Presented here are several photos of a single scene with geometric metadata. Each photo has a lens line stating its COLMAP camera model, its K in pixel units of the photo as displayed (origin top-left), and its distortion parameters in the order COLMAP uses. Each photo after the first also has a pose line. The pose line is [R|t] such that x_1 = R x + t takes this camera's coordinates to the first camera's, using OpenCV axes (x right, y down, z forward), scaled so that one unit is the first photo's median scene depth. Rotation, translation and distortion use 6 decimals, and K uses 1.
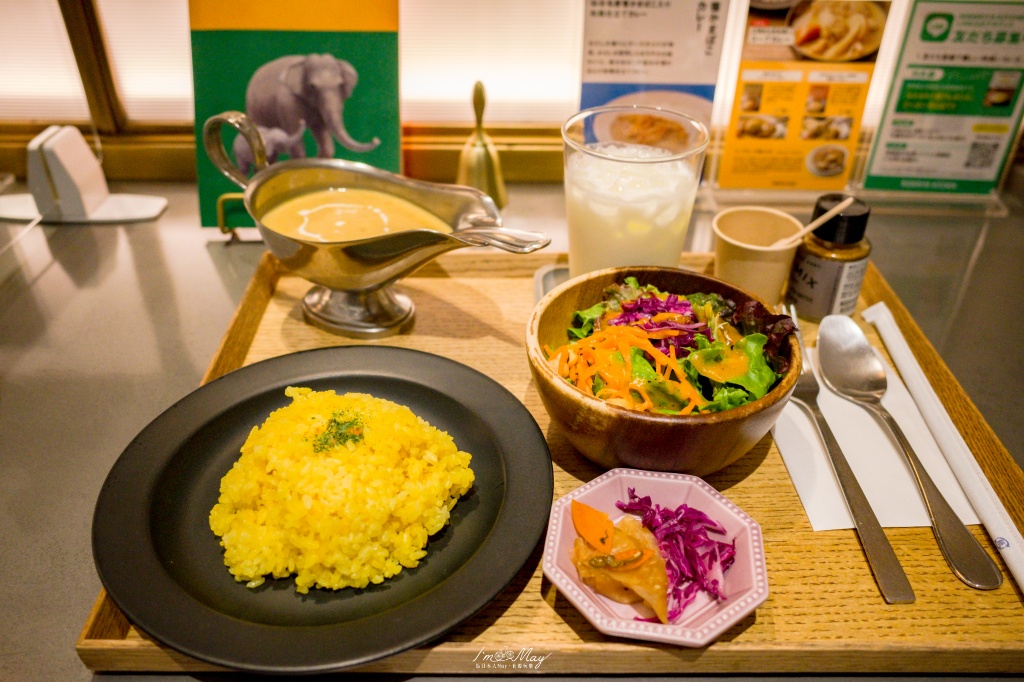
lens RADIAL K [[821.7, 0, 512.0], [0, 821.7, 341.0], [0, 0, 1]] dist [-0.052002, 0.070858]
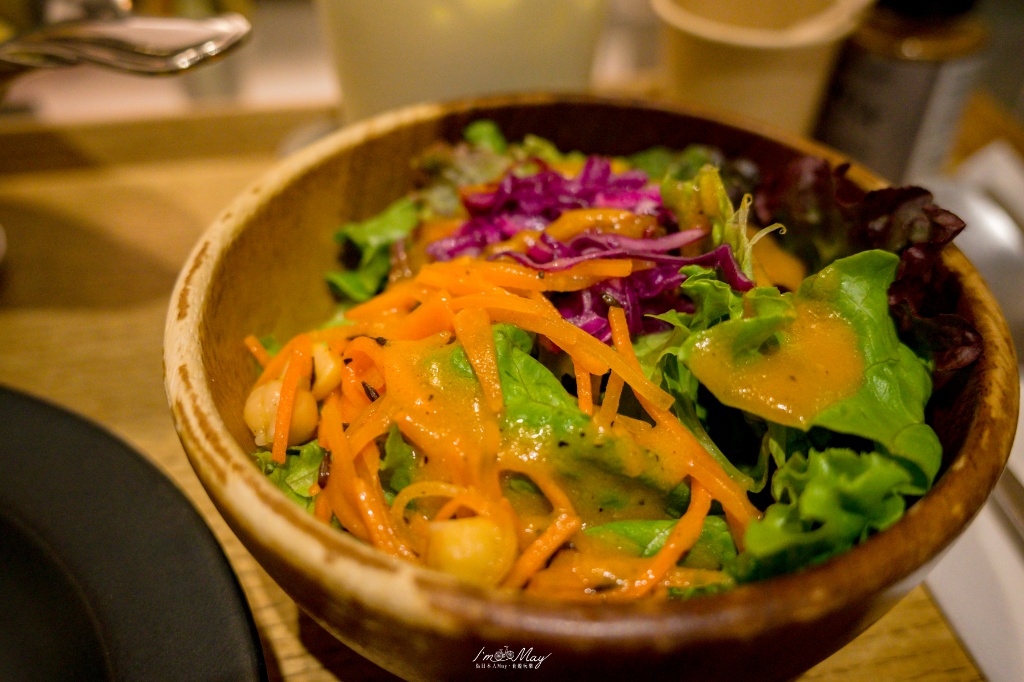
lens RADIAL K [[821.7, 0, 512.0], [0, 821.7, 341.0], [0, 0, 1]] dist [-0.052002, 0.070858]
pose [[0.985543, -0.110272, 0.128628, 0.113504], [0.093807, 0.987365, 0.127714, -0.028924], [-0.141086, -0.113801, 0.983435, 0.703631]]
